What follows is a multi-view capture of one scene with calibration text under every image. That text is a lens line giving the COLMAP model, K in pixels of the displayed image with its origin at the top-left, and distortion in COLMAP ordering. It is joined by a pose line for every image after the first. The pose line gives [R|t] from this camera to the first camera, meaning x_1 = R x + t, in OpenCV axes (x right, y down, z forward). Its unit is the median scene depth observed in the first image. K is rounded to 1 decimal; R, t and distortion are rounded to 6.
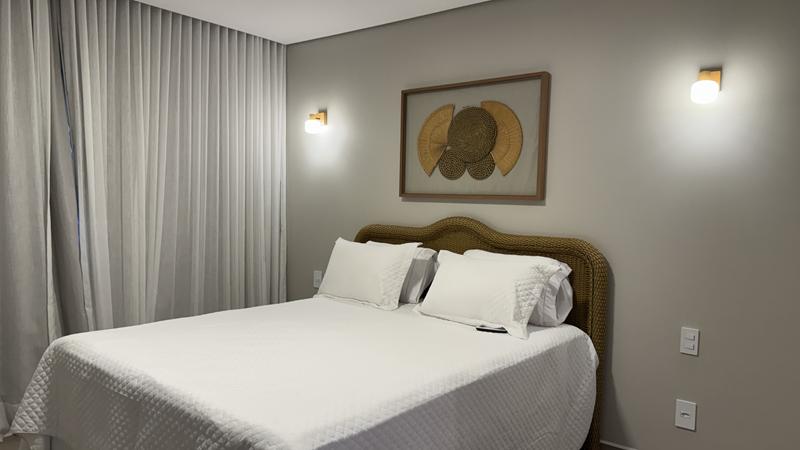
lens RADIAL K [[560.9, 0, 400.0], [0, 560.9, 225.0], [0, 0, 1]] dist [0.093608, -0.129569]
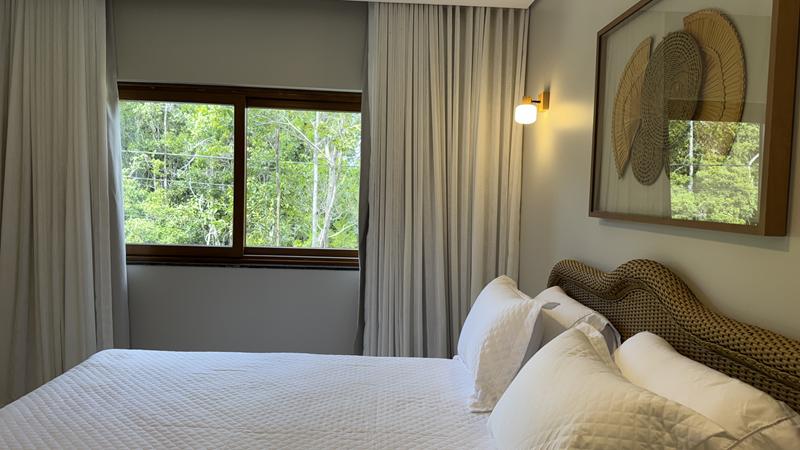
lens RADIAL K [[560.9, 0, 400.0], [0, 560.9, 225.0], [0, 0, 1]] dist [0.093608, -0.129569]
pose [[0.647134, 0.032987, -0.761662, 0.315631], [-0.051527, 0.998671, -0.000527, -0.032922], [0.760633, 0.039587, 0.647974, 0.481182]]
